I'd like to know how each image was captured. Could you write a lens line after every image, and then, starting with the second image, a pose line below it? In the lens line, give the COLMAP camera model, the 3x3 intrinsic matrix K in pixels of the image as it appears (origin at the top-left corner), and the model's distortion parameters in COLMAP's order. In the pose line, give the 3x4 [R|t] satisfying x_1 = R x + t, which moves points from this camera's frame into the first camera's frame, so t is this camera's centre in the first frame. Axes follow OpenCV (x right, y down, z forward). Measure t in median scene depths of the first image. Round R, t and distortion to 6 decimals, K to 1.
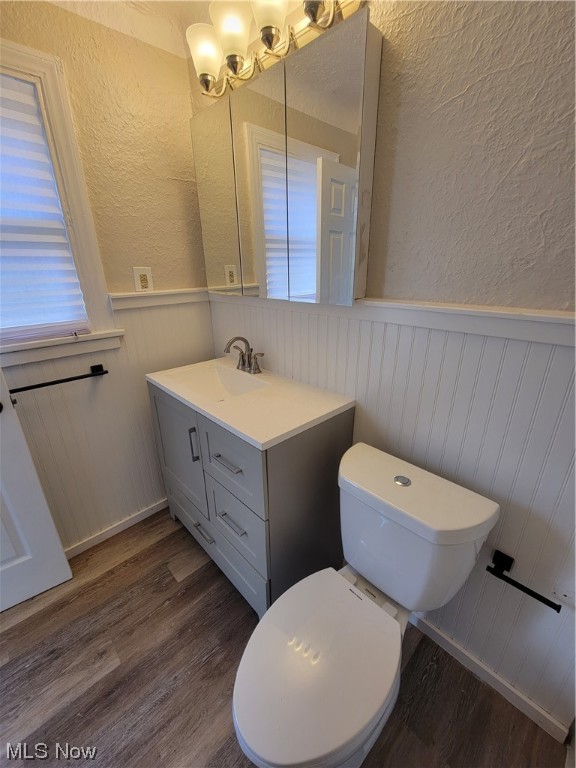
lens RADIAL K [[315.4, 0, 290.3], [0, 315.4, 387.8], [0, 0, 1]] dist [0.000502, -0.000554]
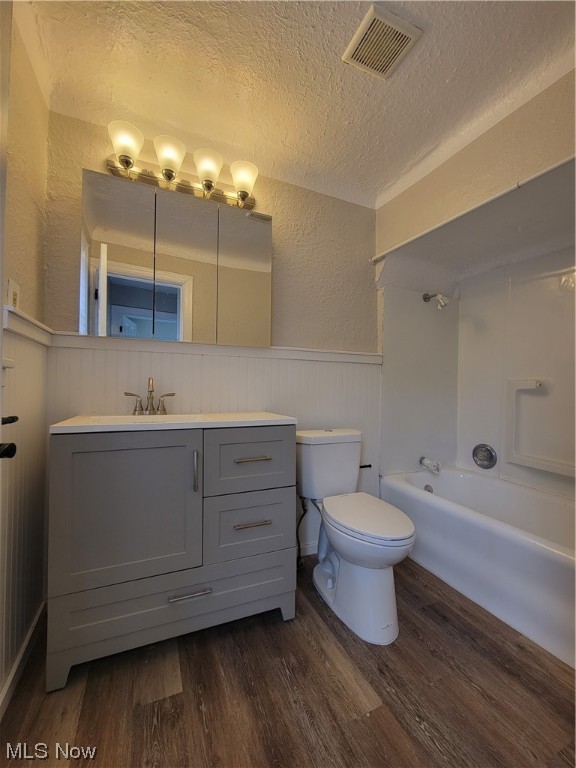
lens RADIAL K [[315.4, 0, 289.1], [0, 315.4, 382.7], [0, 0, 1]] dist [0.000502, -0.000554]
pose [[0.343678, 0.024530, 0.938767, -1.179845], [0.318884, 0.937212, -0.141232, 0.166390], [-0.883288, 0.347896, 0.314277, 0.382449]]
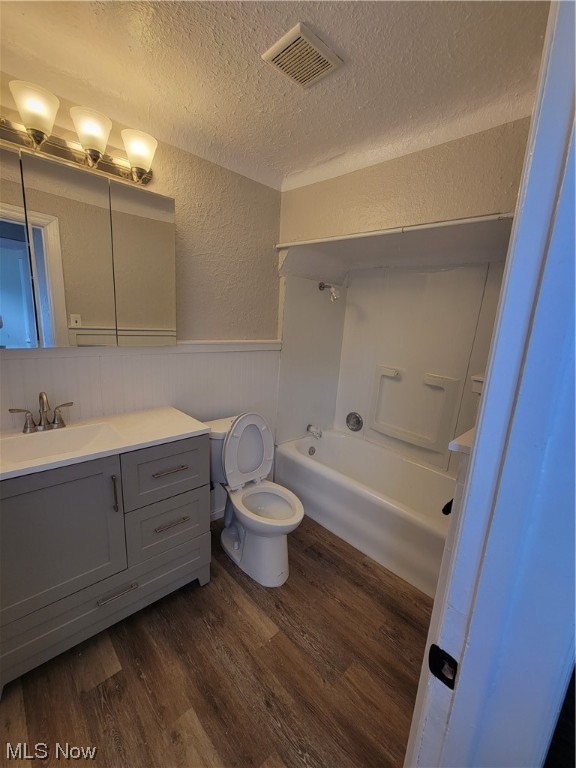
lens RADIAL K [[315.4, 0, 288.4], [0, 315.4, 384.2], [0, 0, 1]] dist [0.000502, -0.000554]
pose [[0.006892, -0.194615, 0.980856, -1.288275], [0.302259, 0.935402, 0.183473, -0.170663], [-0.953201, 0.295208, 0.065270, 0.332719]]
